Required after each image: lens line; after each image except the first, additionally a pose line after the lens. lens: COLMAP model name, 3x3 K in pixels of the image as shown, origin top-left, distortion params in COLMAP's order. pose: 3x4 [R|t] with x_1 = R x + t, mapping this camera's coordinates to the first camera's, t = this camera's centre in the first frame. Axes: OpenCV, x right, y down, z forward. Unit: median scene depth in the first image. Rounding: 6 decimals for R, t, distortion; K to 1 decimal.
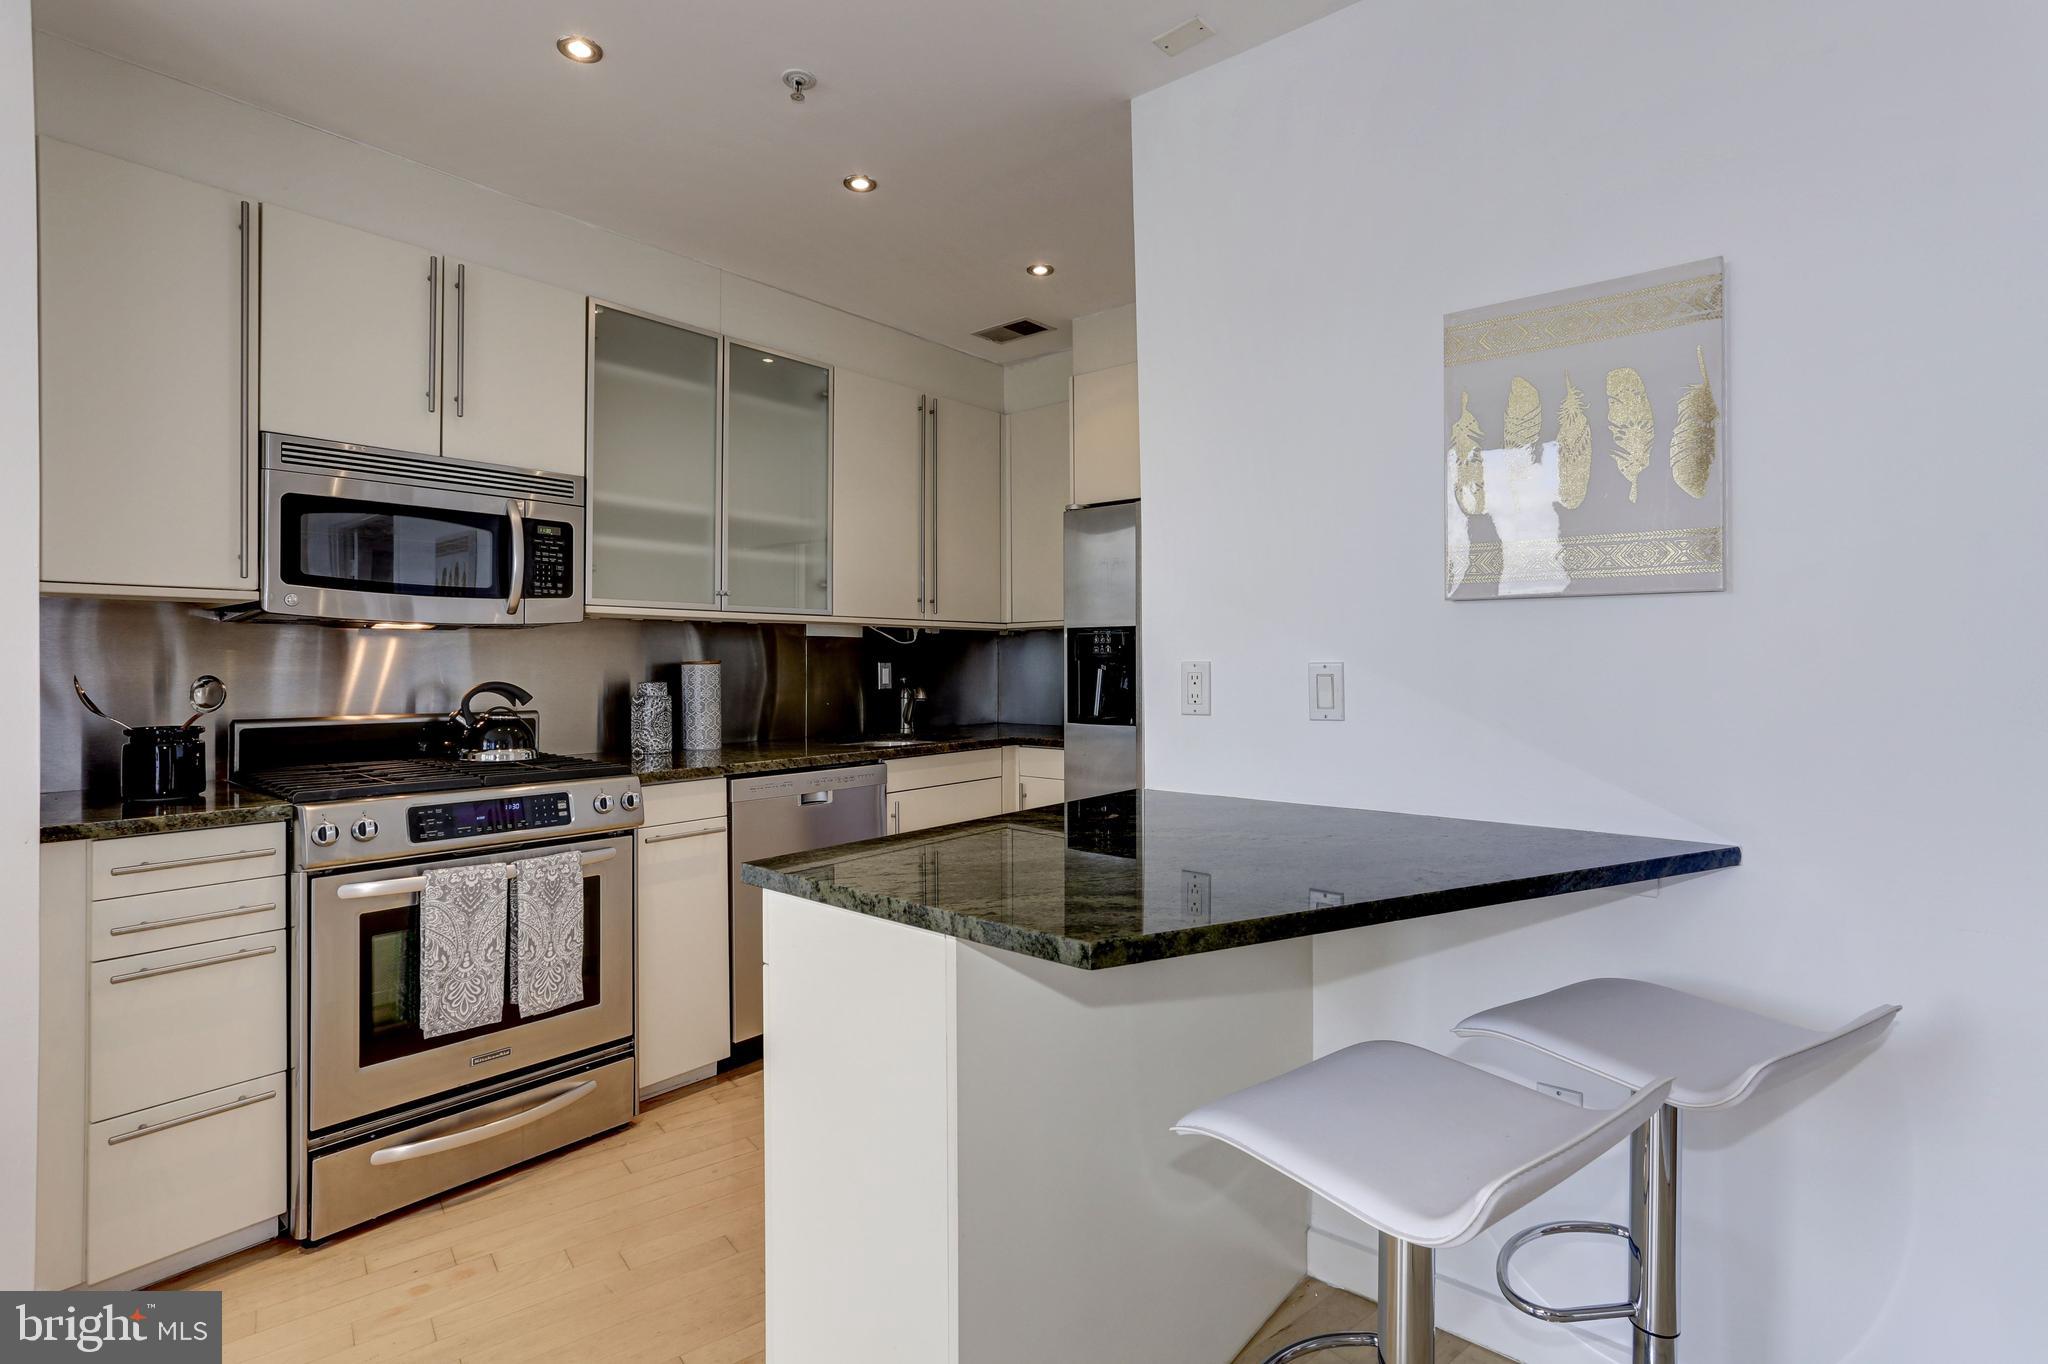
lens RADIAL K [[999.1, 0, 1024.0], [0, 999.1, 682.0], [0, 0, 1]] dist [-0.049858, 0.031735]
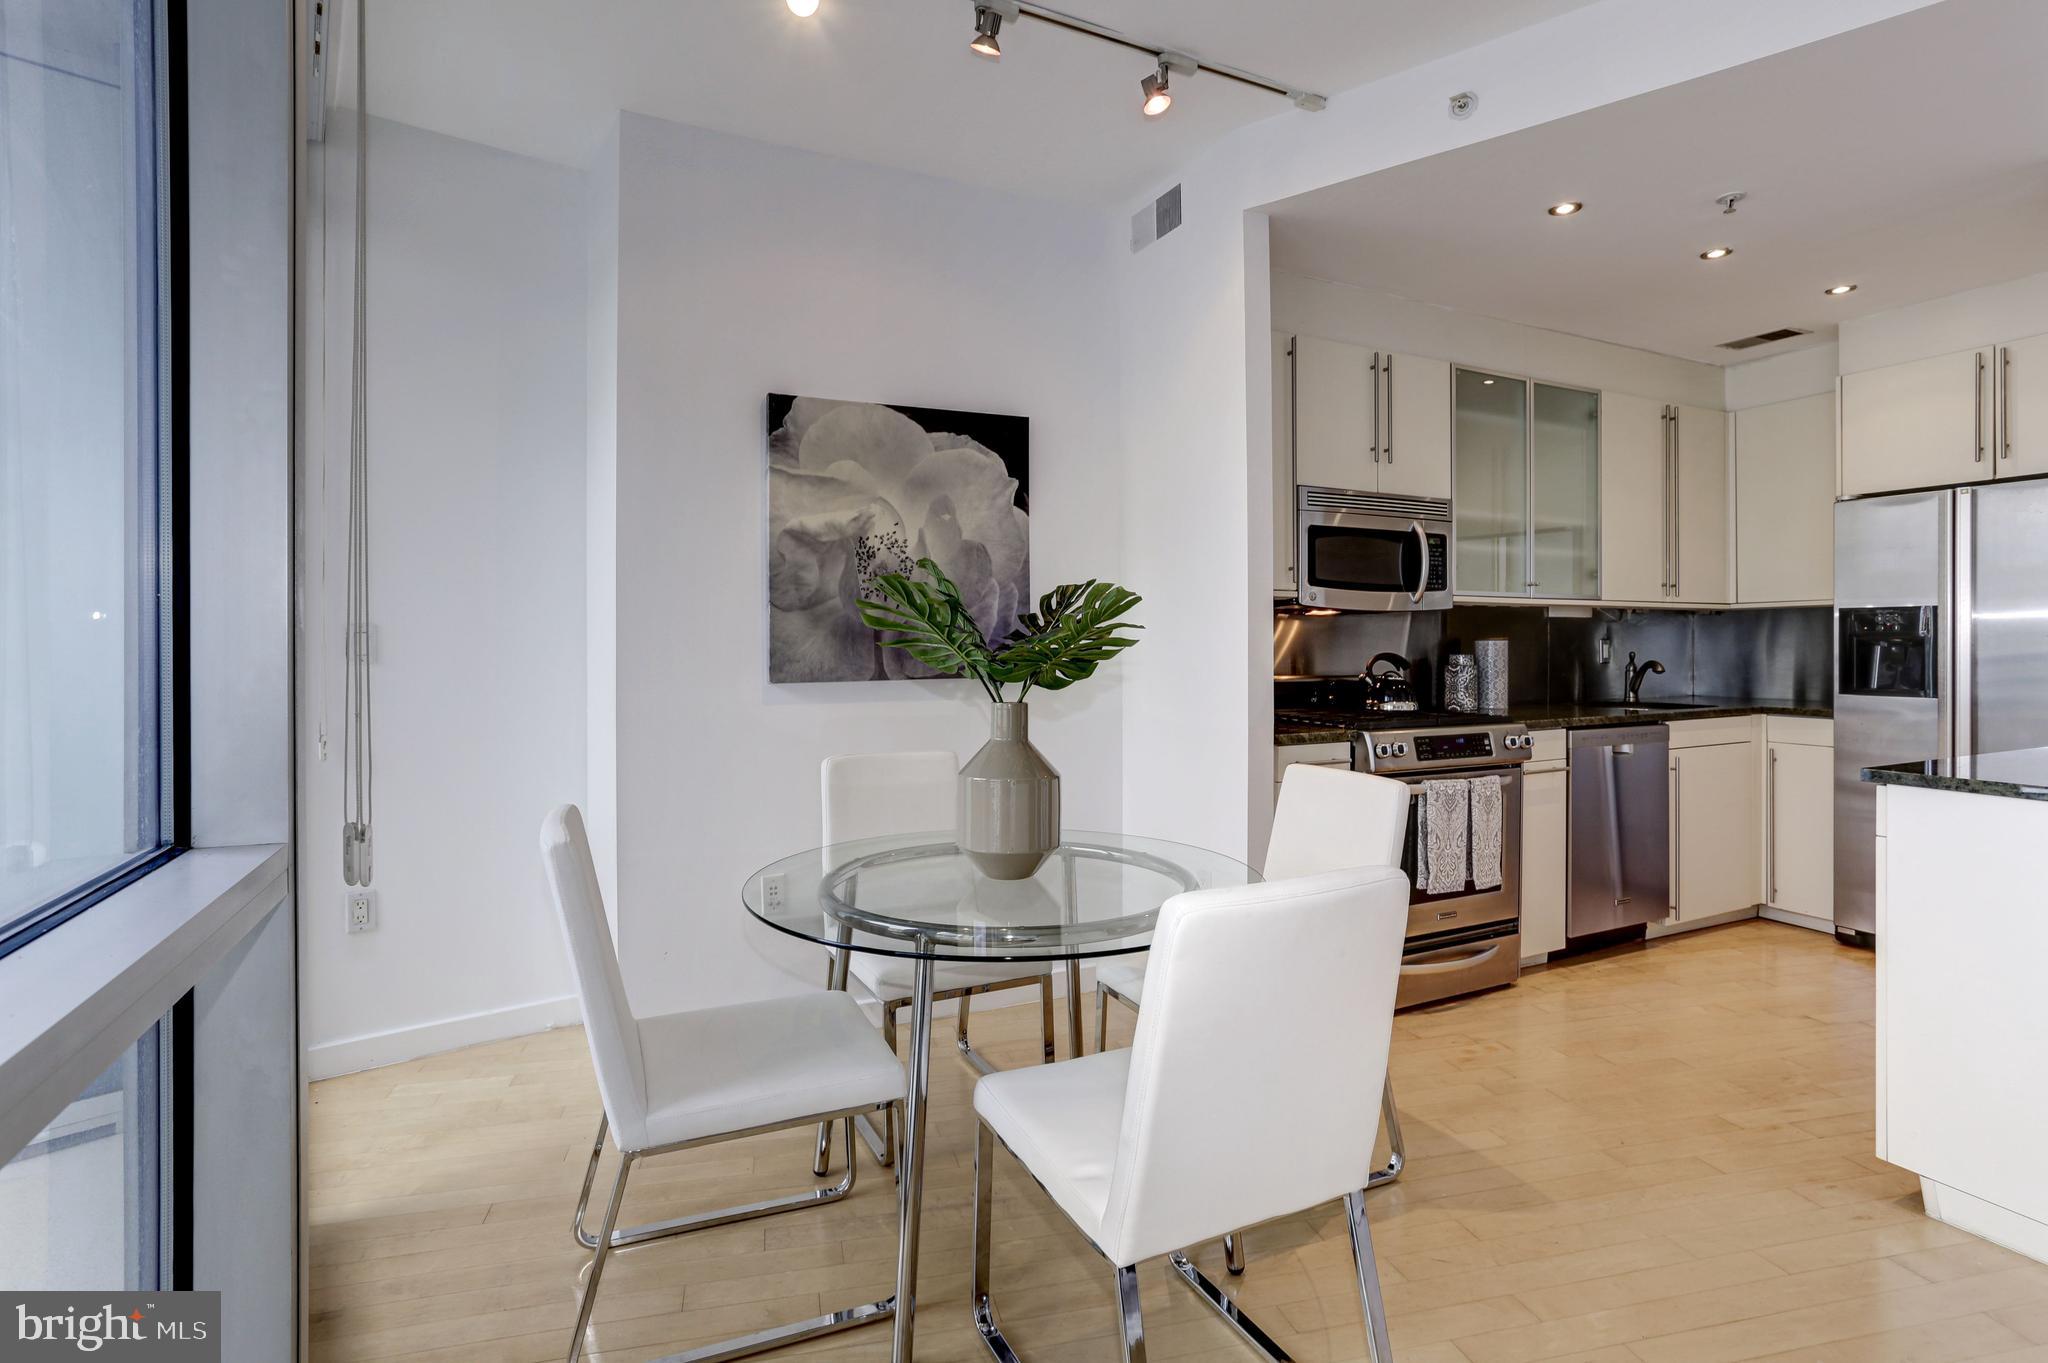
lens RADIAL K [[1037.5, 0, 975.1], [0, 1037.5, 653.5], [0, 0, 1]] dist [-0.062243, 0.038400]
pose [[0.907418, 0.005736, -0.420189, -0.480306], [-0.008549, 0.999952, -0.004812, 0.013262], [0.420141, 0.007958, 0.907424, -0.558290]]
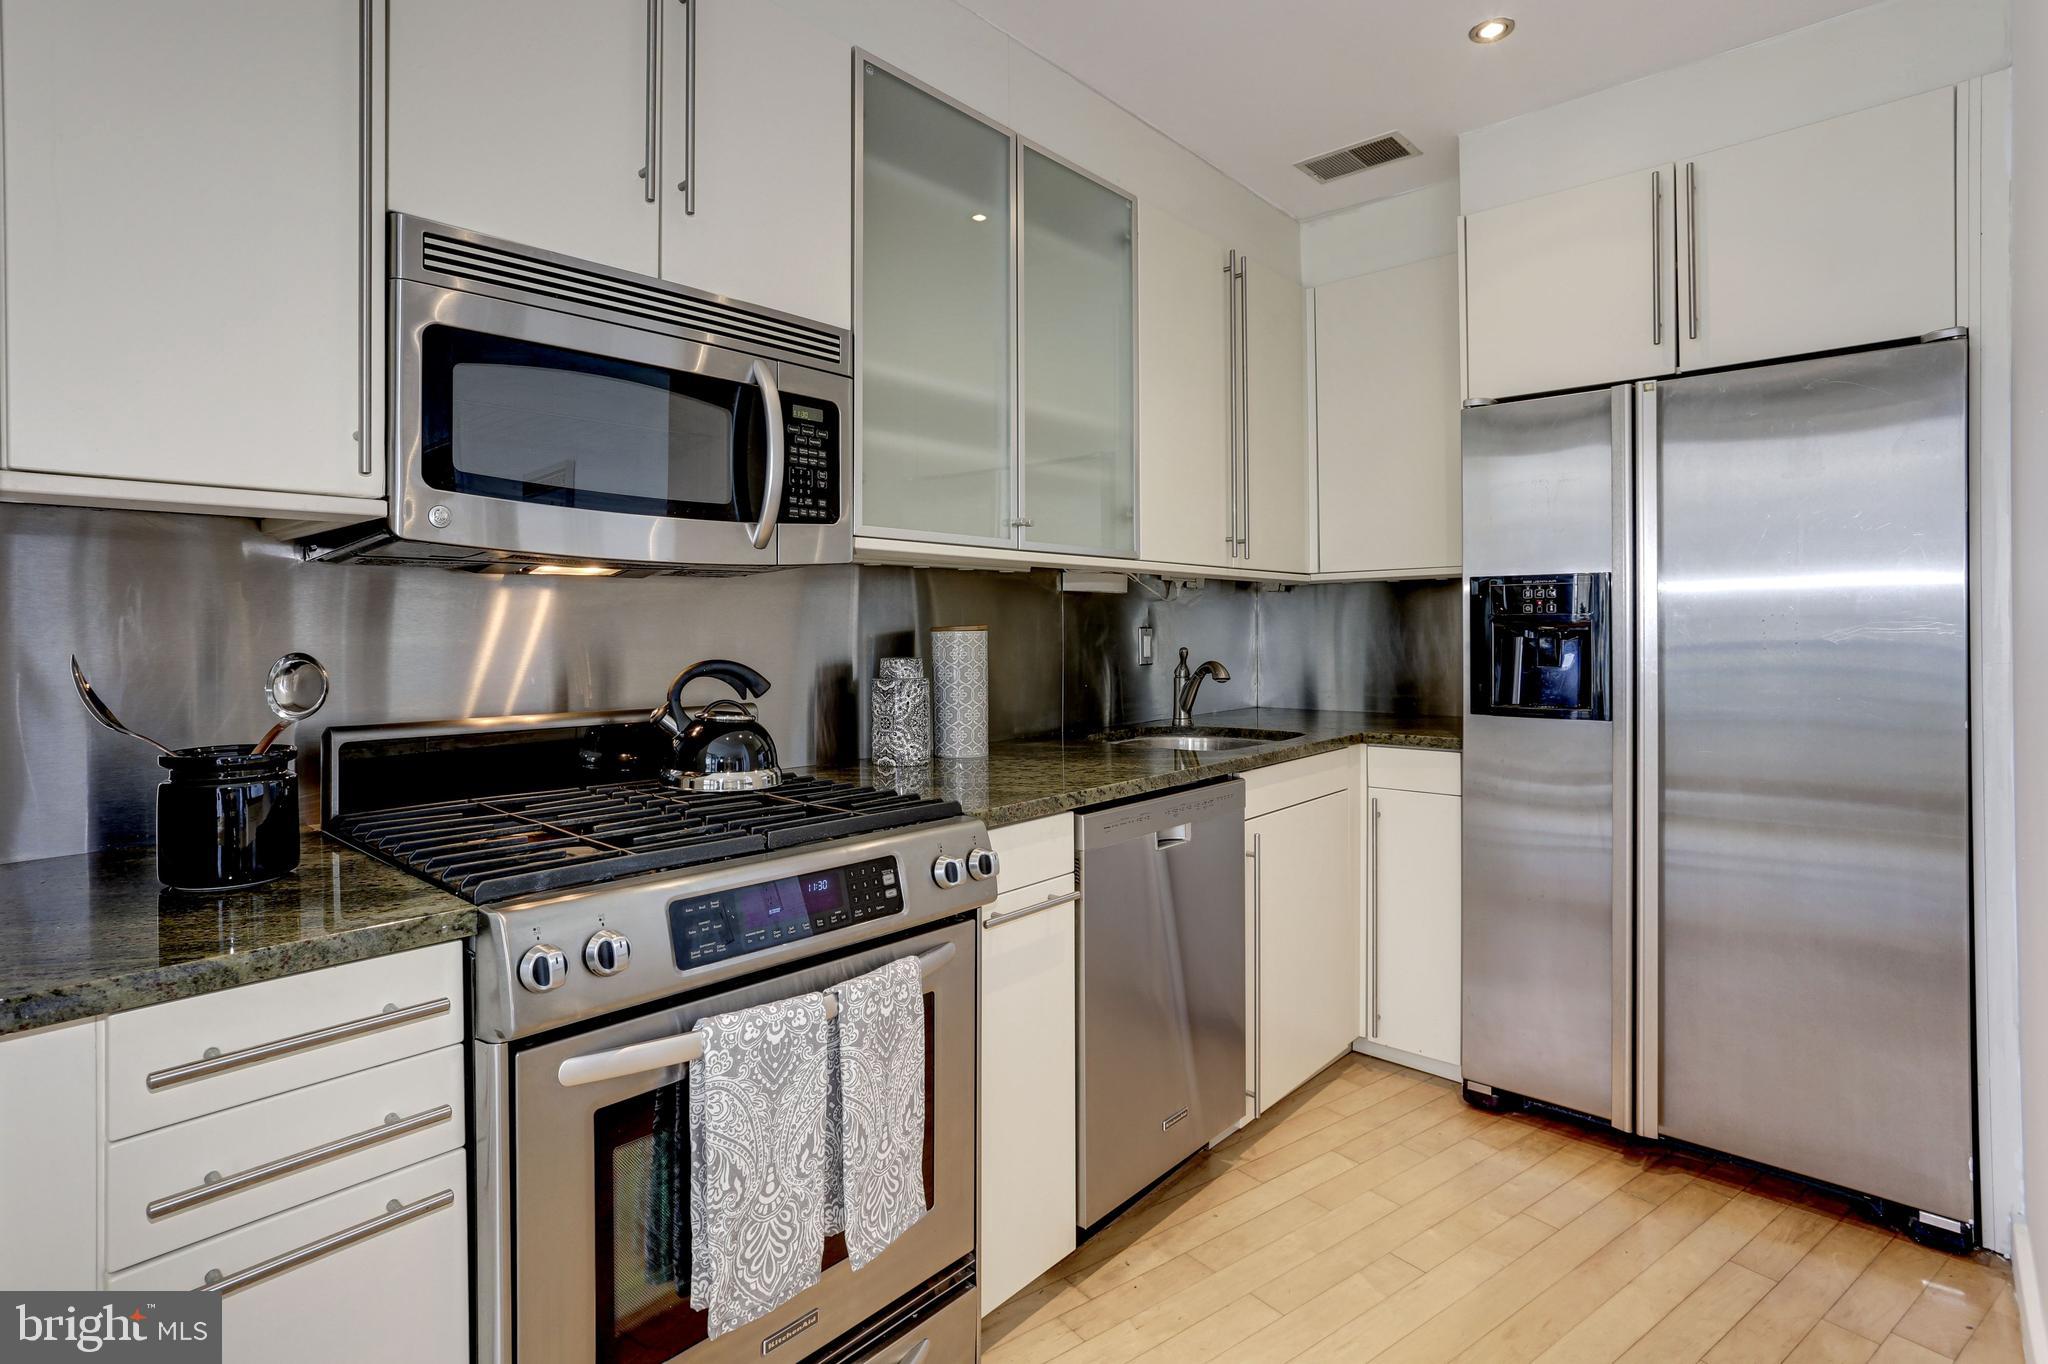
lens RADIAL K [[1037.5, 0, 975.1], [0, 1037.5, 654.0], [0, 0, 1]] dist [-0.062243, 0.038400]
pose [[0.998860, -0.001667, -0.047701, -0.361799], [0.001913, 0.999985, 0.005127, -0.007202], [0.047692, -0.005213, 0.998848, 0.379183]]
